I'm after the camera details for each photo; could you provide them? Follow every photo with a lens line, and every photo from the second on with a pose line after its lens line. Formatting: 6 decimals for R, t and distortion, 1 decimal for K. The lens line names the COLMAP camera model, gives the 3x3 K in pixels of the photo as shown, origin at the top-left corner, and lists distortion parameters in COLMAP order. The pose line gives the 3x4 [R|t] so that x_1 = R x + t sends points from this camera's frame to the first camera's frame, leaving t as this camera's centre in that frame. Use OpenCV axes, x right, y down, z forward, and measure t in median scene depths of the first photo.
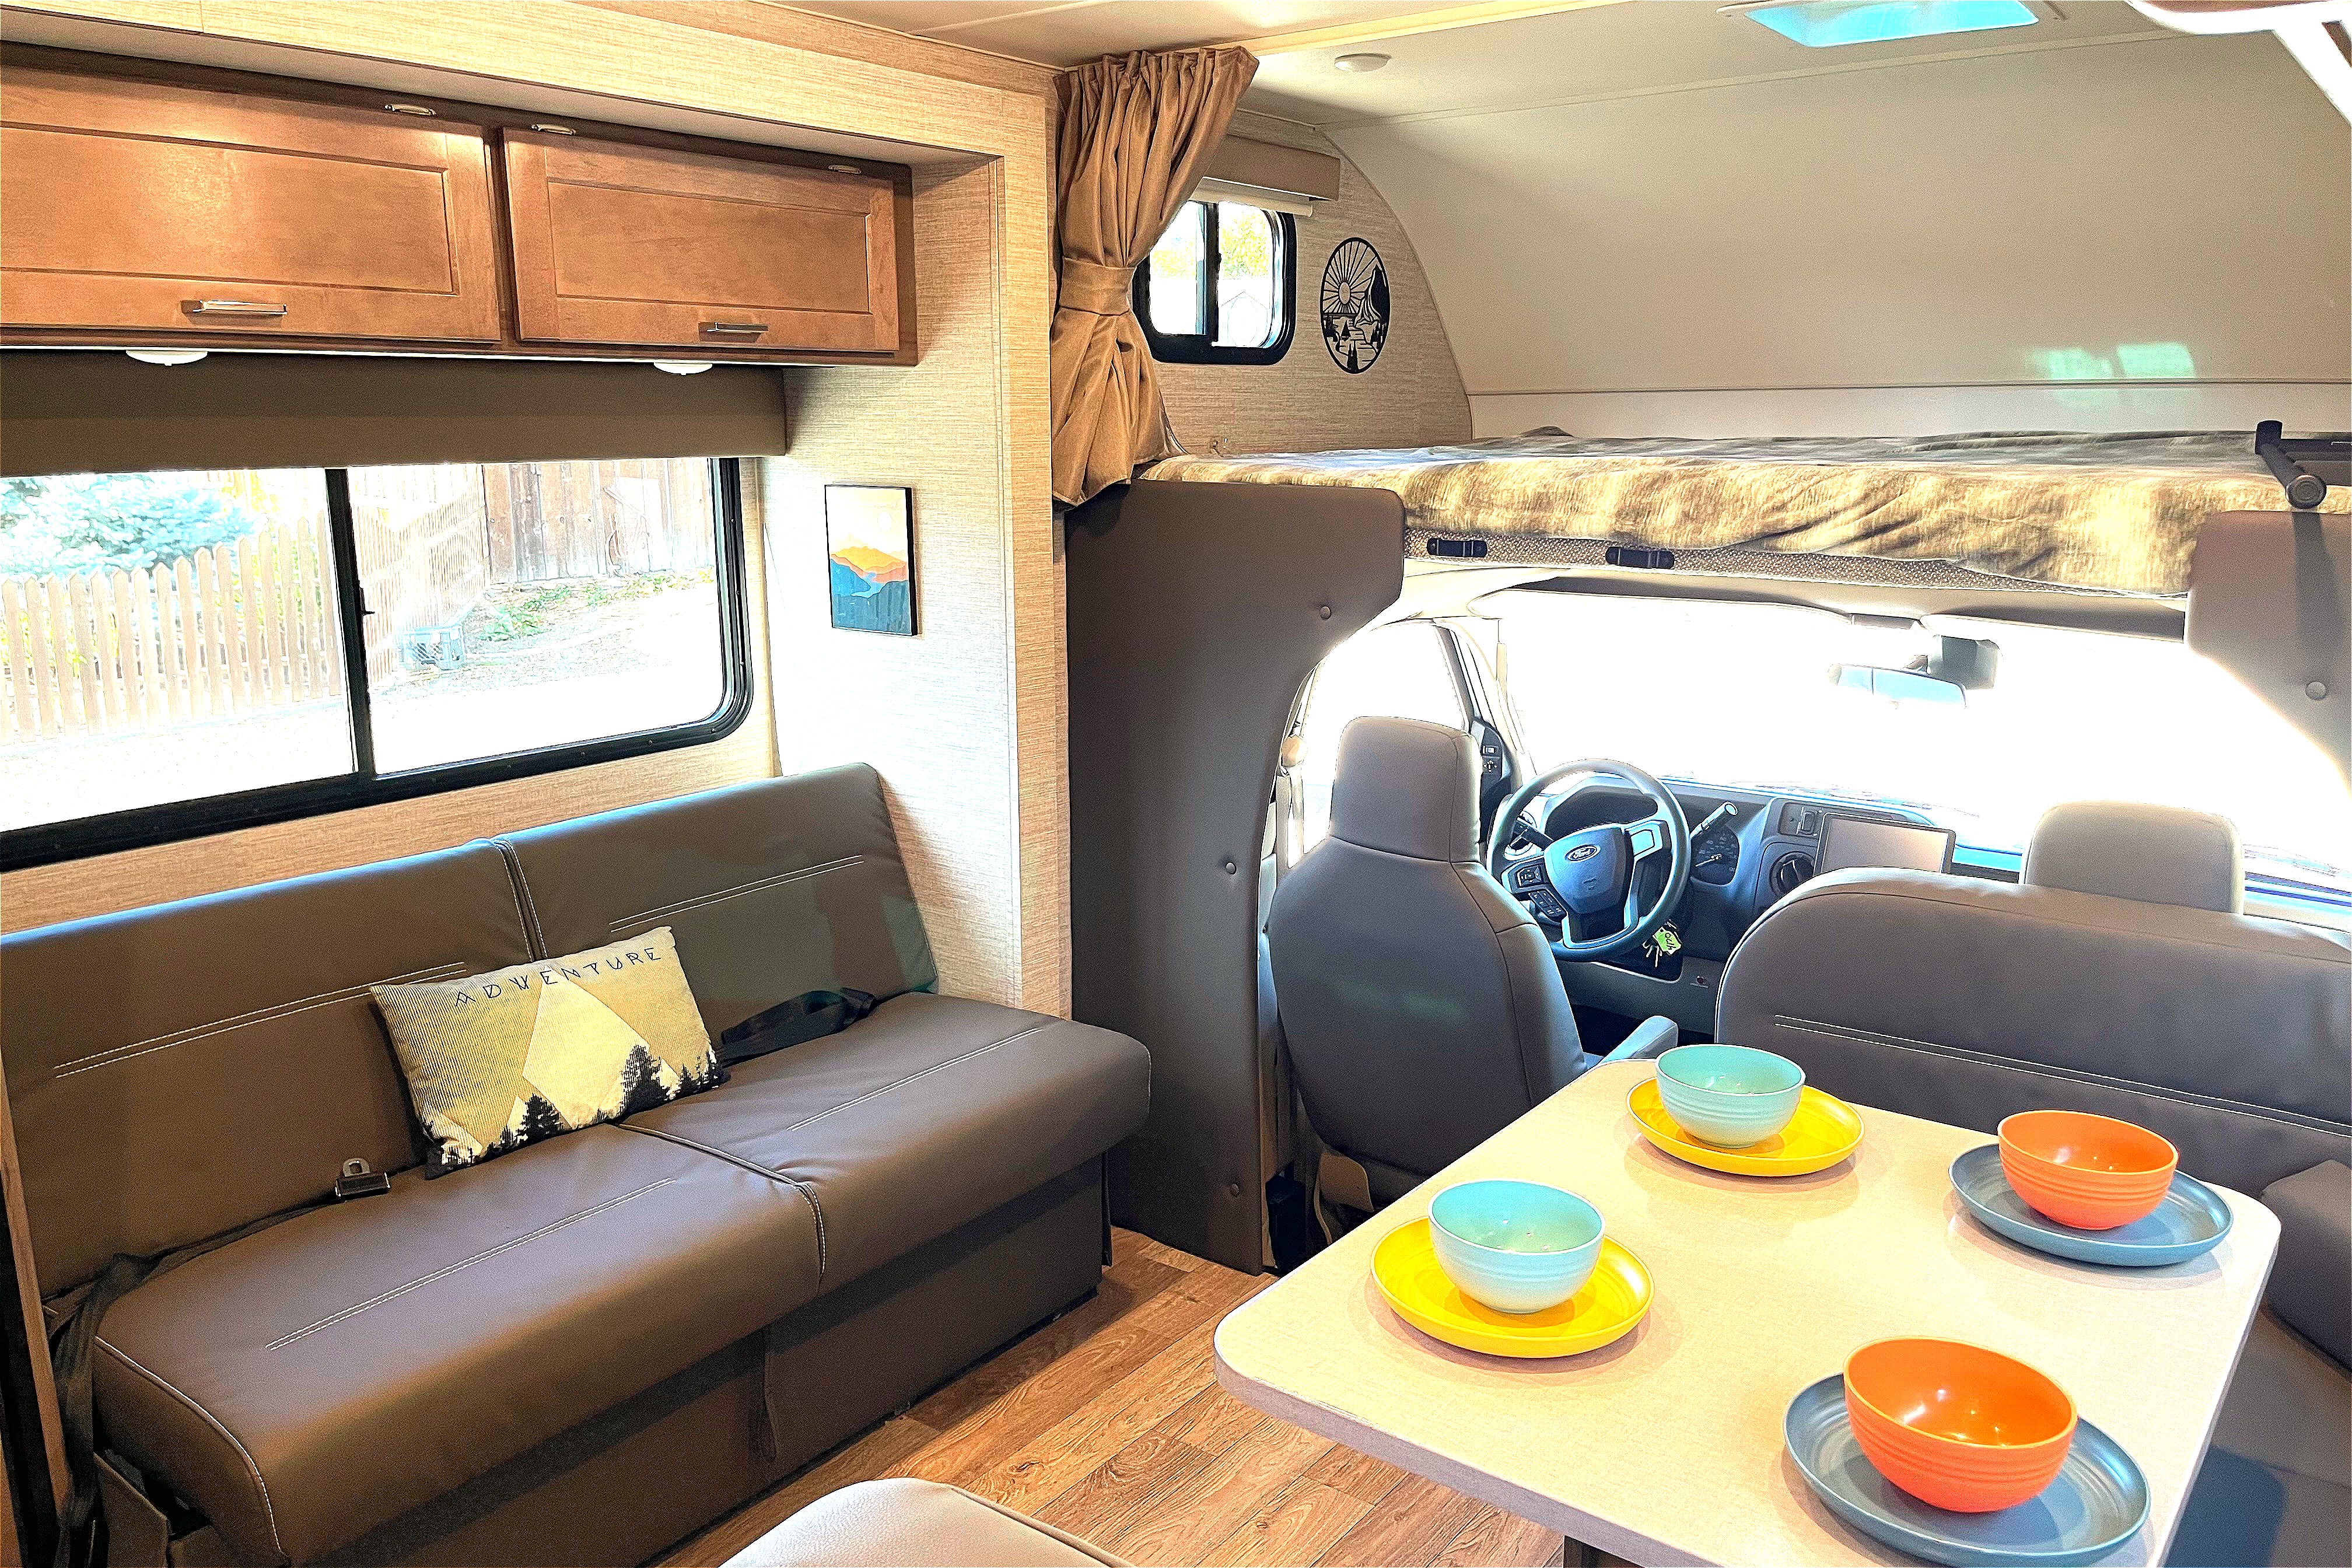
lens RADIAL K [[1761.7, 0, 1180.6], [0, 1761.7, 783.4], [0, 0, 1]] dist [0.019234, -0.047453]
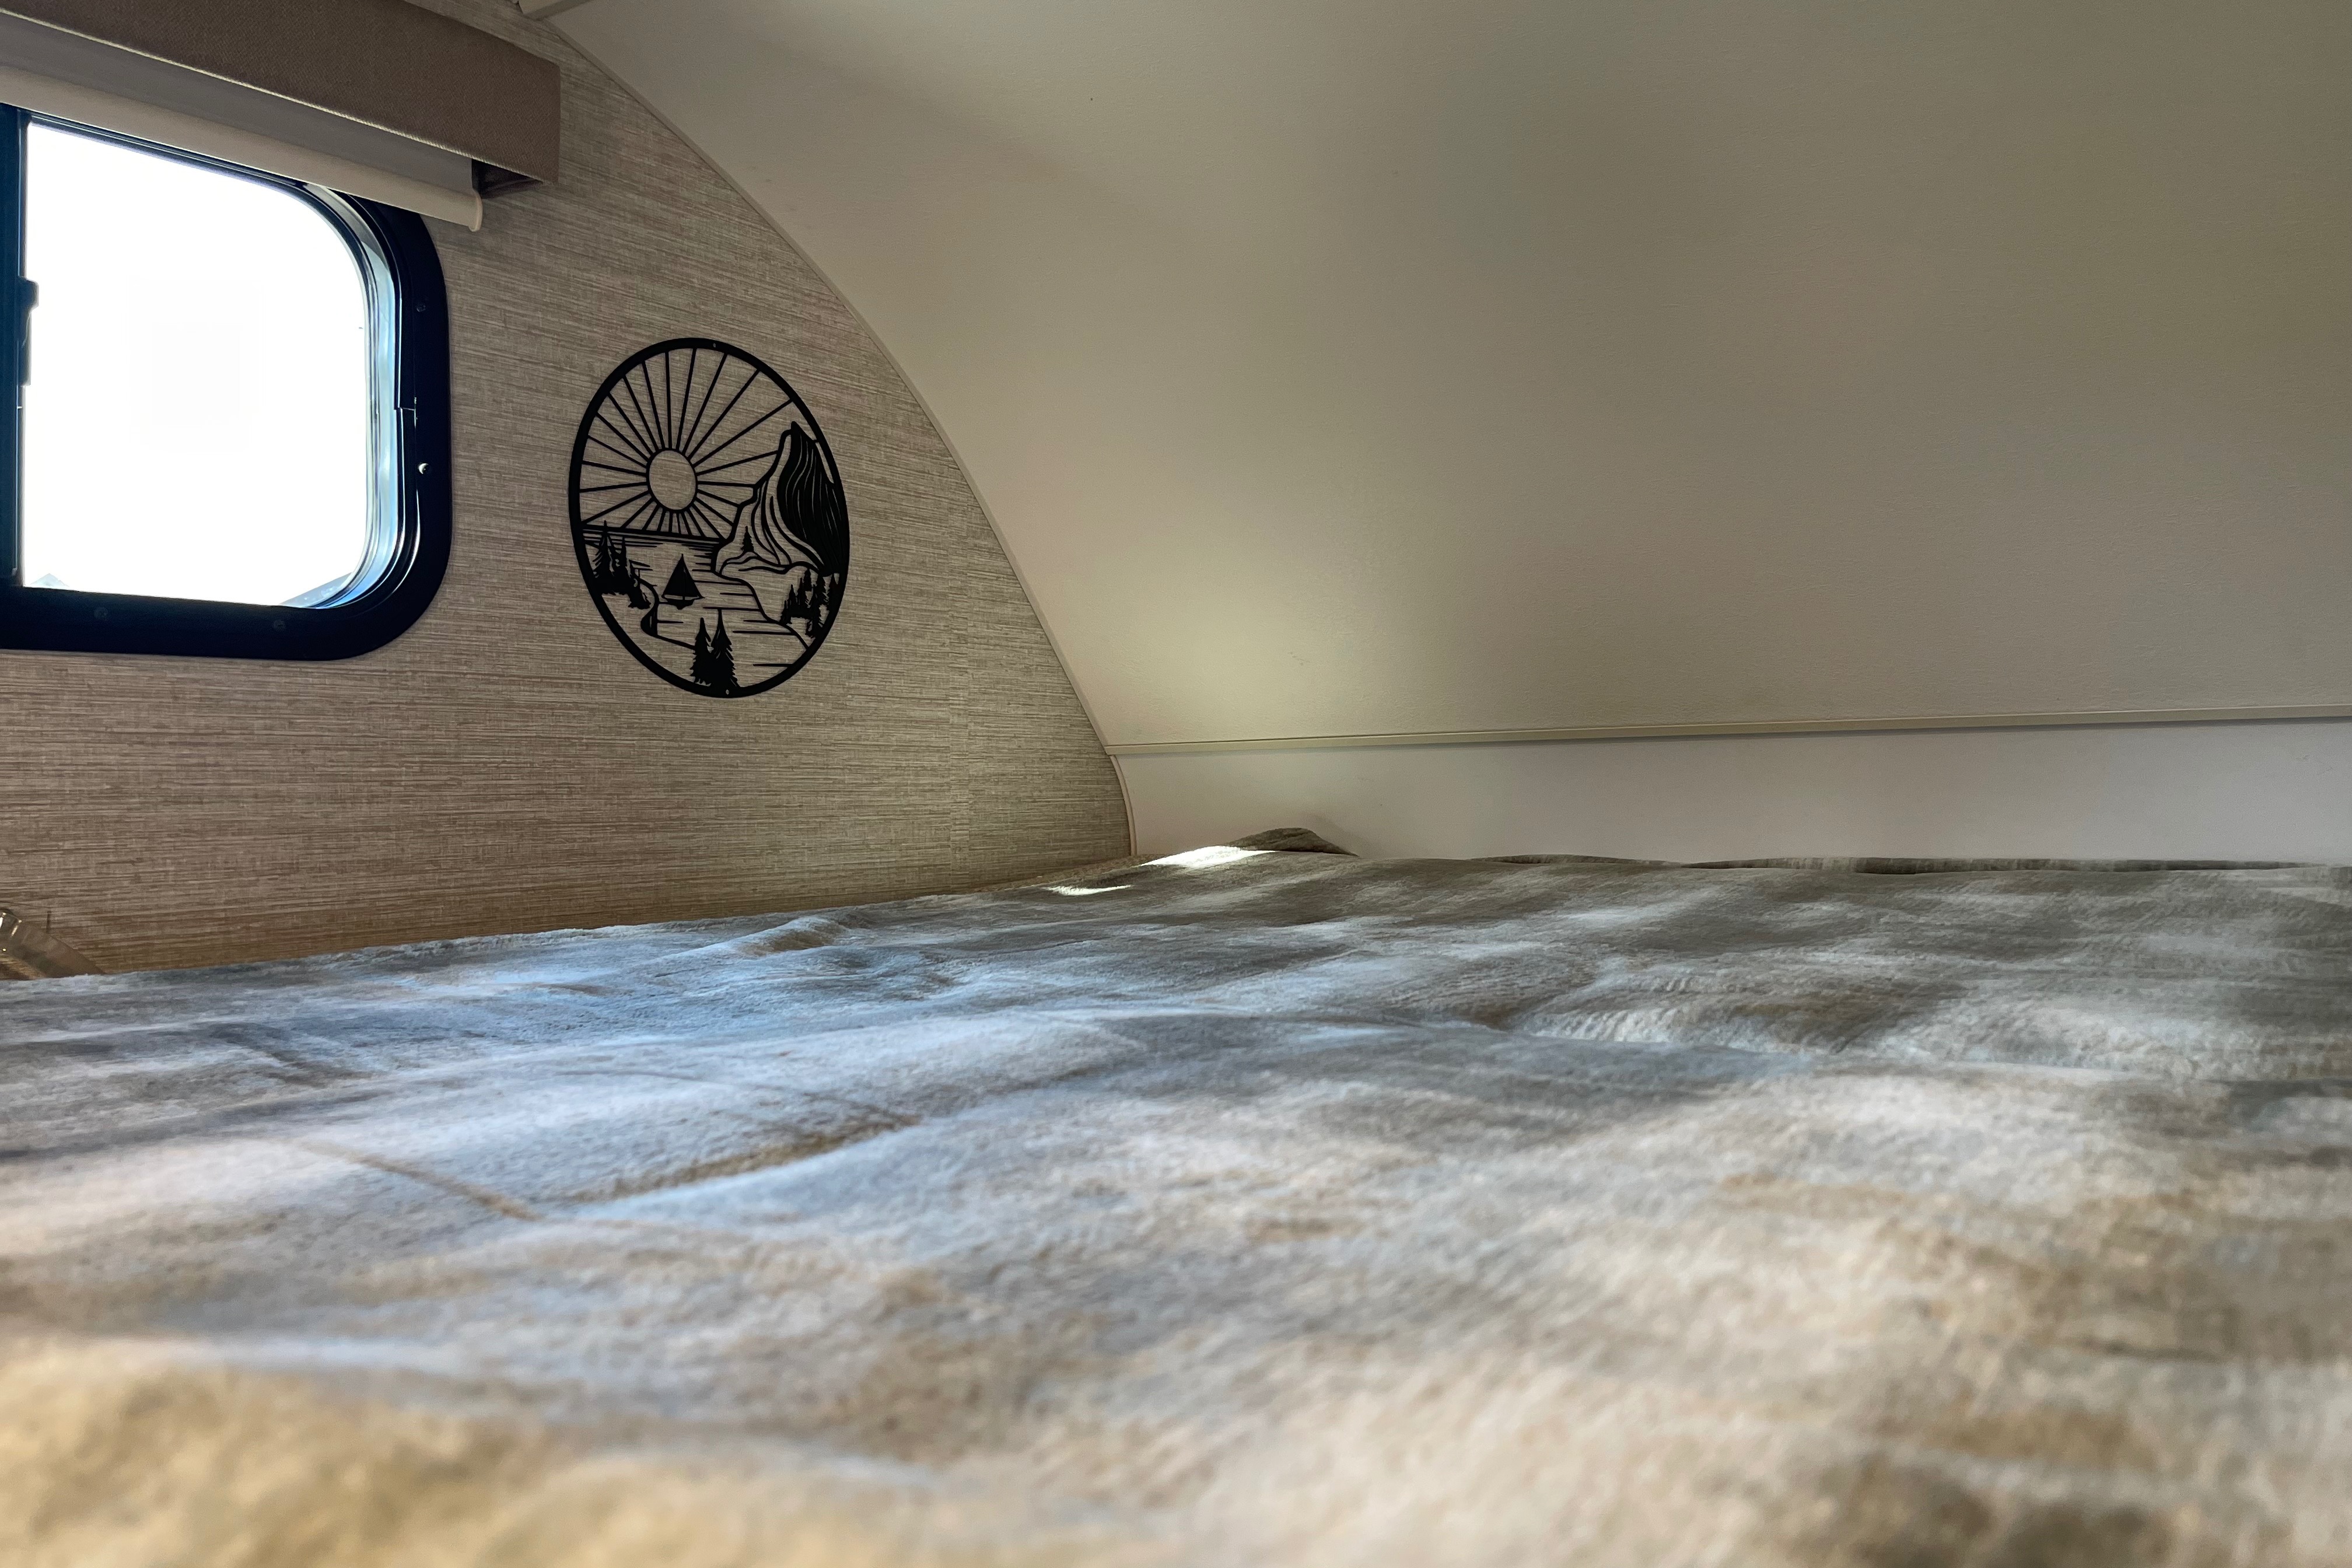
lens RADIAL K [[1833.3, 0, 1176.8], [0, 1833.3, 785.8], [0, 0, 1]] dist [0.006389, -0.027131]
pose [[0.997563, -0.015630, 0.067993, 0.168224], [0.029579, 0.977409, -0.209279, -0.133403], [-0.063186, 0.210780, 0.975489, 0.632911]]
